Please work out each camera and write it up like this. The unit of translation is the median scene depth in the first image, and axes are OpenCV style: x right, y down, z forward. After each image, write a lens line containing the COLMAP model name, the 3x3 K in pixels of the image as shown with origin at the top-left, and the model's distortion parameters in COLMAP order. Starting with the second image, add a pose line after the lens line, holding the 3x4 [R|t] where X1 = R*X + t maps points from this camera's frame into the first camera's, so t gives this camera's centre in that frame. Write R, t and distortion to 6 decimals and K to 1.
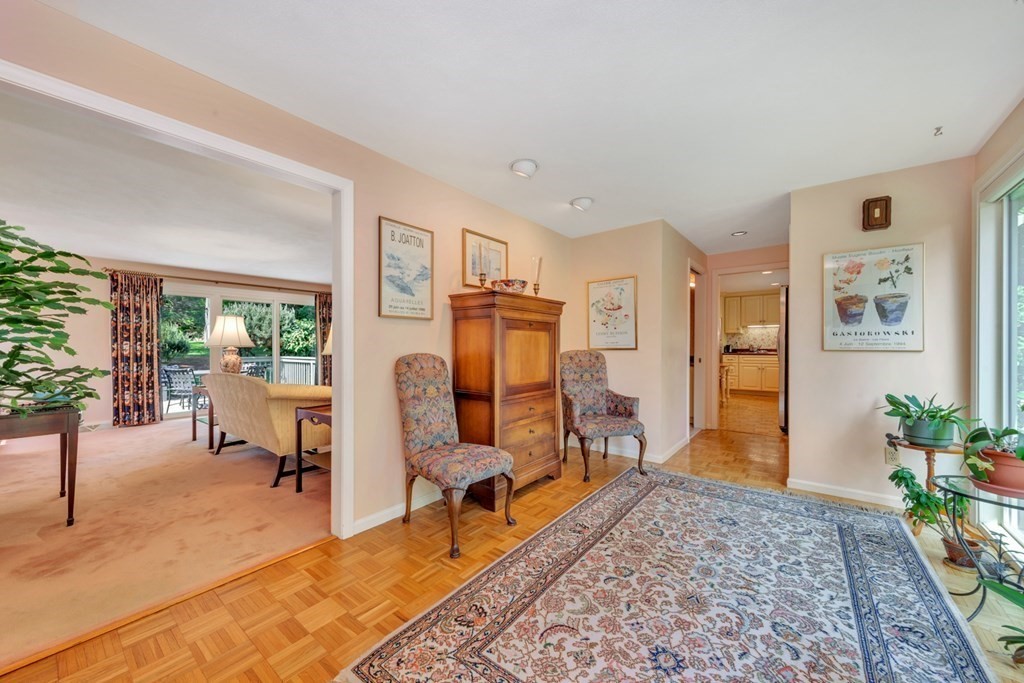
lens RADIAL K [[367.9, 0, 495.3], [0, 367.9, 347.2], [0, 0, 1]] dist [0.000944, -0.000064]
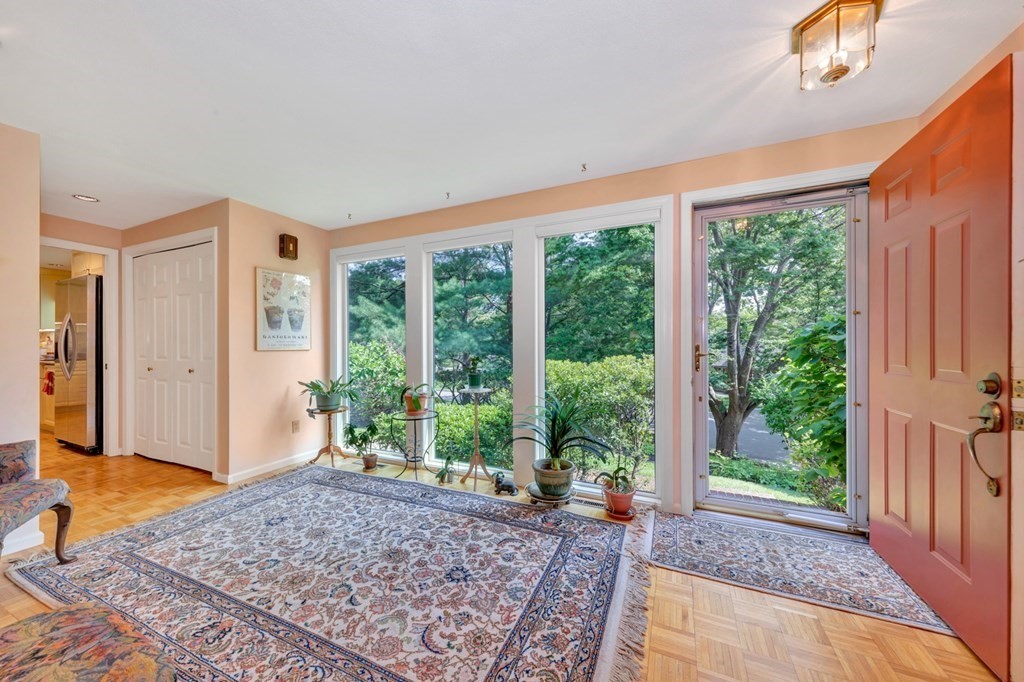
lens RADIAL K [[367.9, 0, 507.0], [0, 367.9, 343.9], [0, 0, 1]] dist [0.000944, -0.000064]
pose [[-0.242390, 0.001880, 0.970177, -0.175240], [0.010349, 0.999946, 0.000648, -0.001942], [-0.970124, 0.010197, -0.242397, 0.219292]]
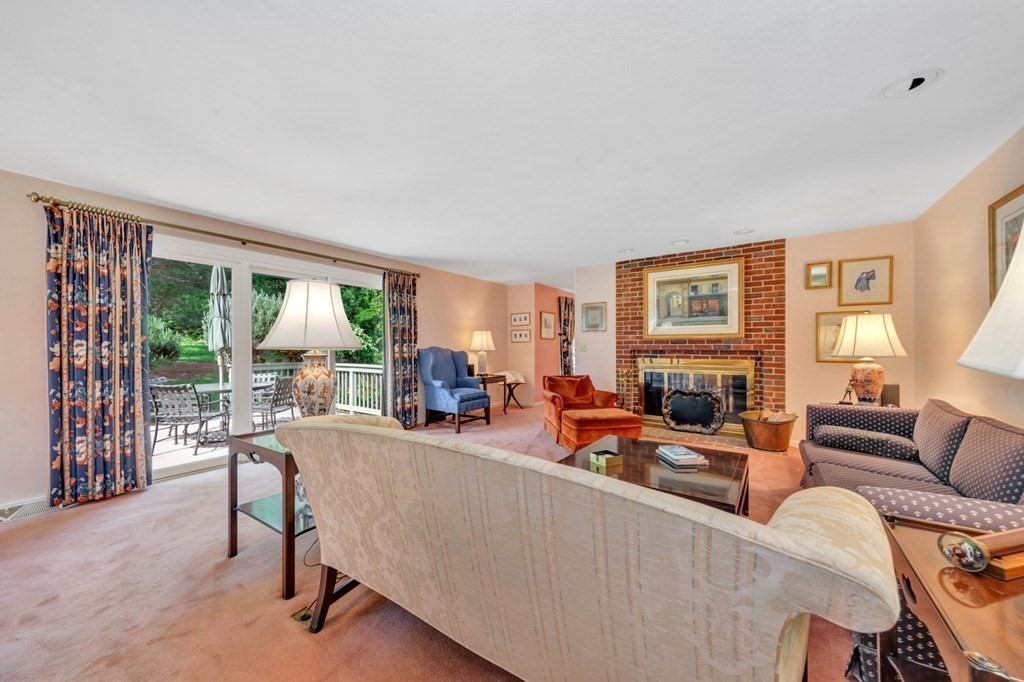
lens RADIAL K [[367.9, 0, 508.8], [0, 367.9, 346.4], [0, 0, 1]] dist [0.000944, -0.000064]
pose [[0.998123, -0.003864, 0.061123, -0.437203], [0.004412, 0.999951, -0.008842, 0.000768], [-0.061086, 0.009095, 0.998091, 0.451918]]
